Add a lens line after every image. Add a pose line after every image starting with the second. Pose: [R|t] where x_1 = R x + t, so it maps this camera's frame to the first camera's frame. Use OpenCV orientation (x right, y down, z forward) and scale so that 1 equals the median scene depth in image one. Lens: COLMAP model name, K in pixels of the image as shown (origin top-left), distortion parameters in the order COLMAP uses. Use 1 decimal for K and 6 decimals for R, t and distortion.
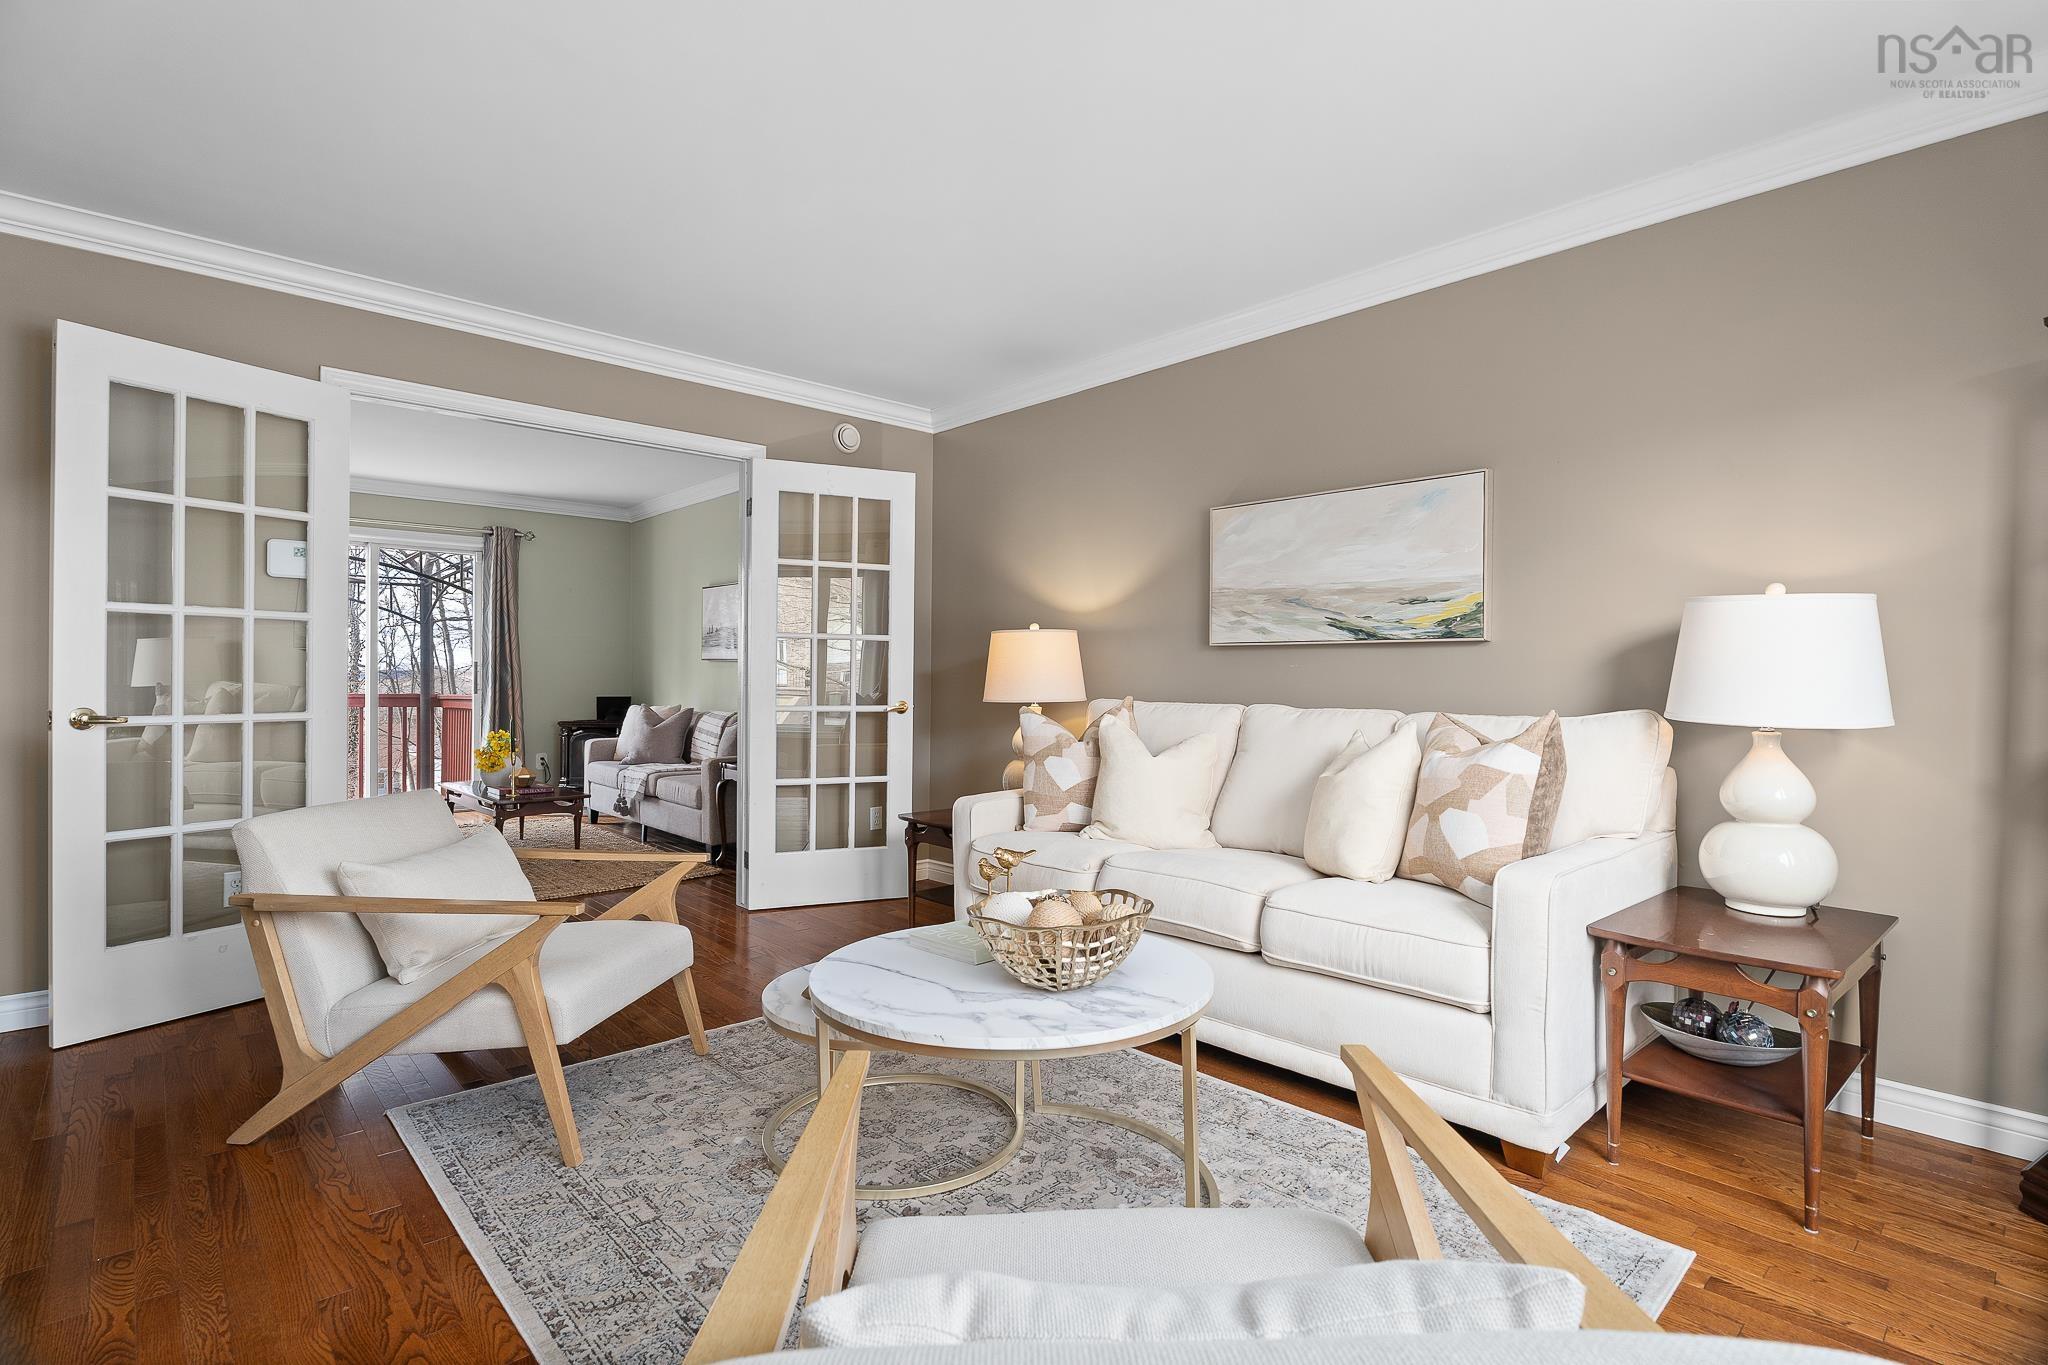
lens RADIAL K [[989.0, 0, 1024.0], [0, 989.0, 682.5], [0, 0, 1]] dist [0.000518, 0.000214]
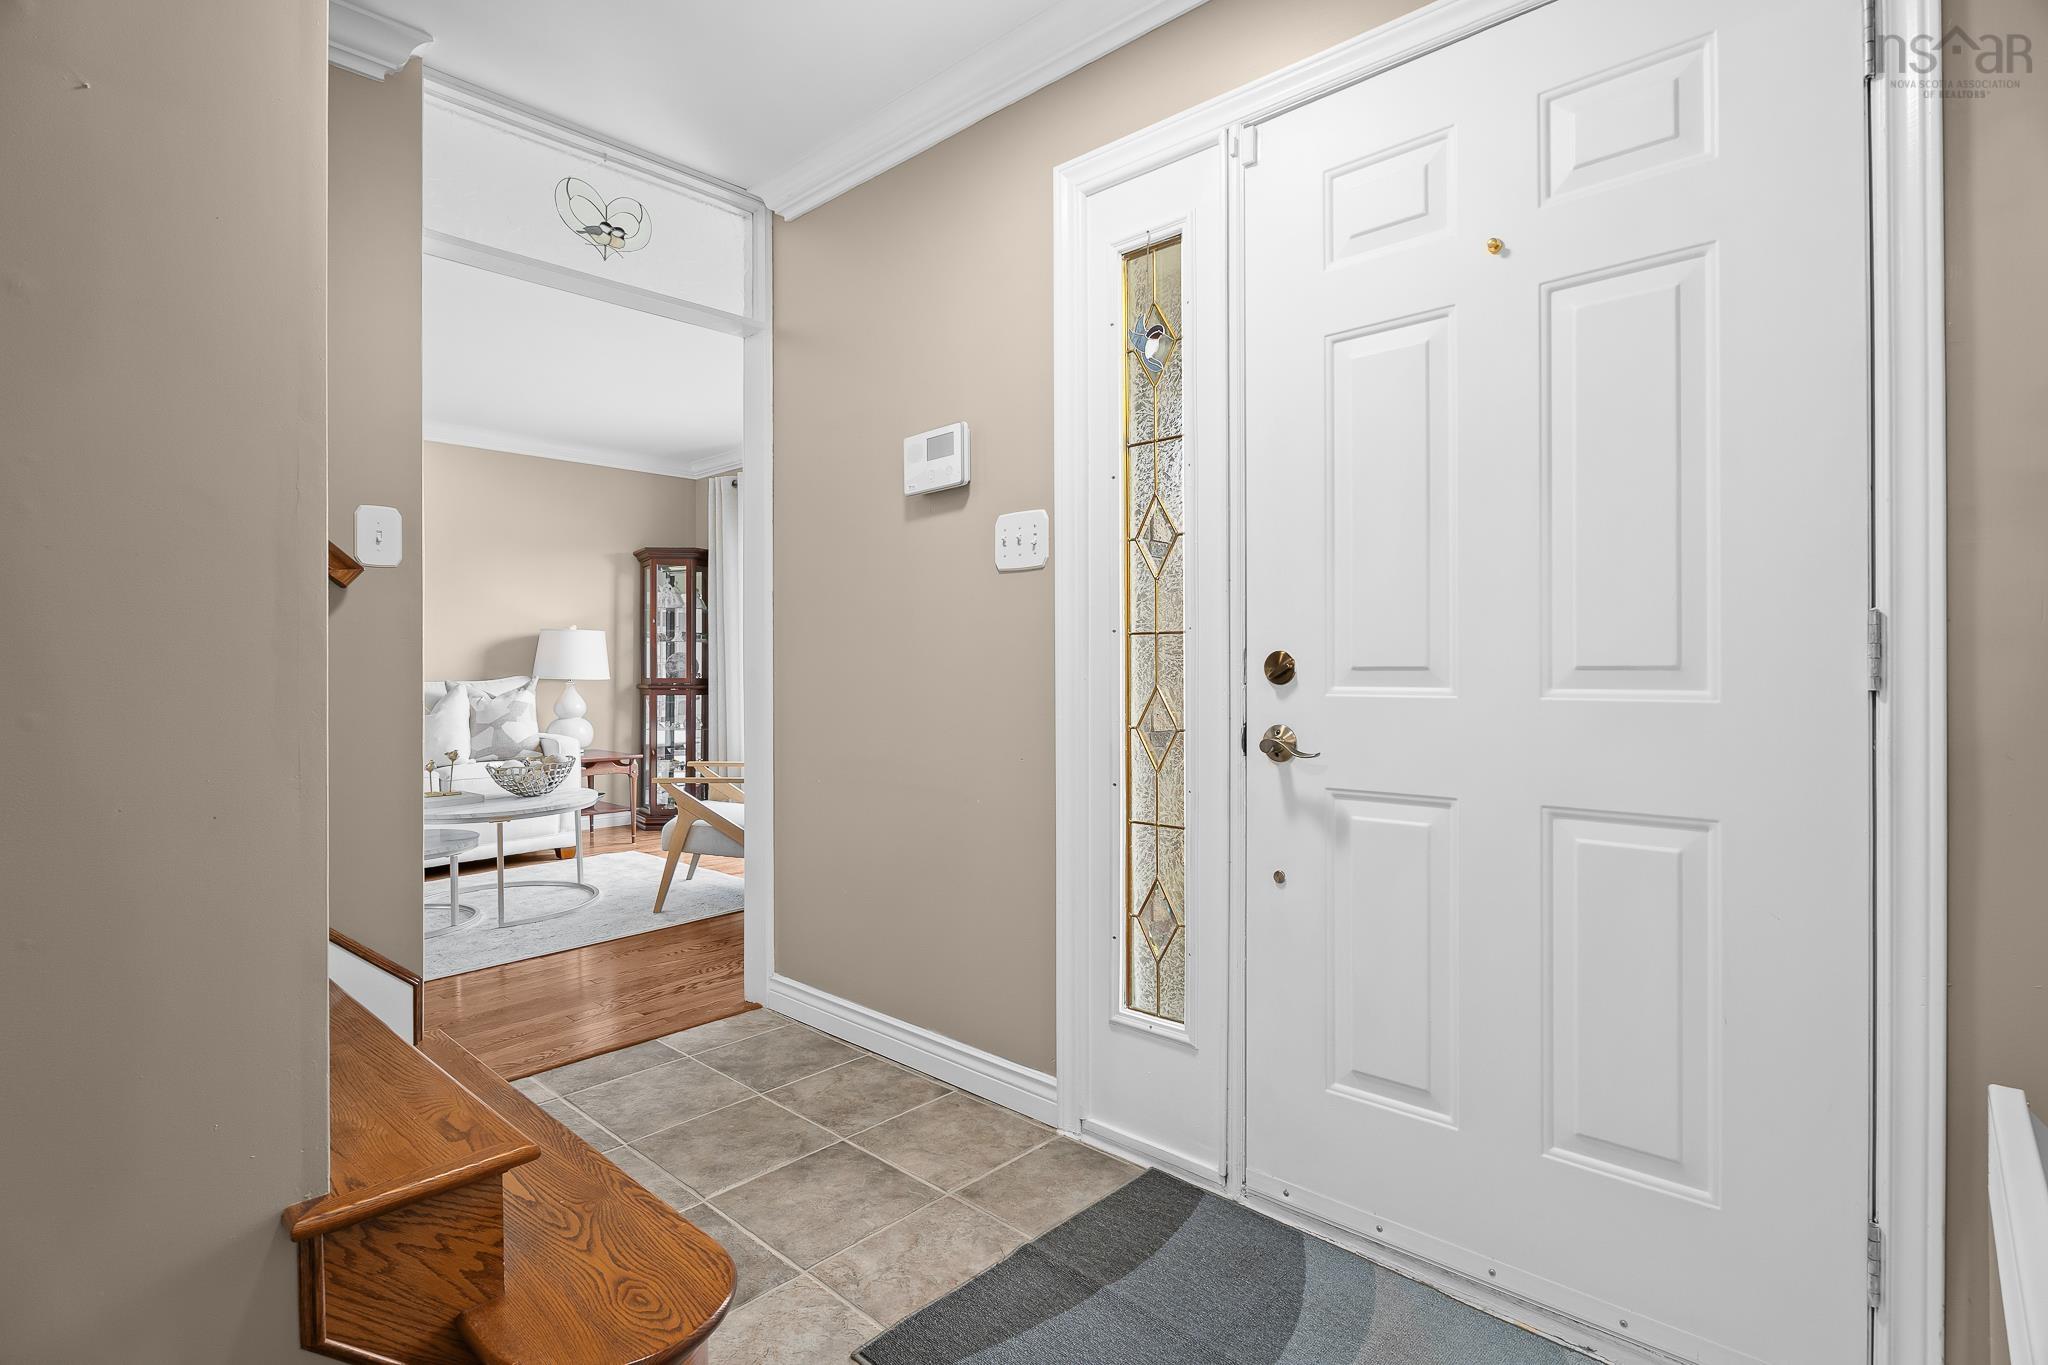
lens RADIAL K [[989.6, 0, 1018.0], [0, 989.6, 672.2], [0, 0, 1]] dist [-0.003939, 0.000410]
pose [[-0.074353, -0.016091, 0.997102, -1.324793], [0.007664, 0.999831, 0.016707, -0.008272], [-0.997203, 0.008884, -0.074217, 0.025744]]
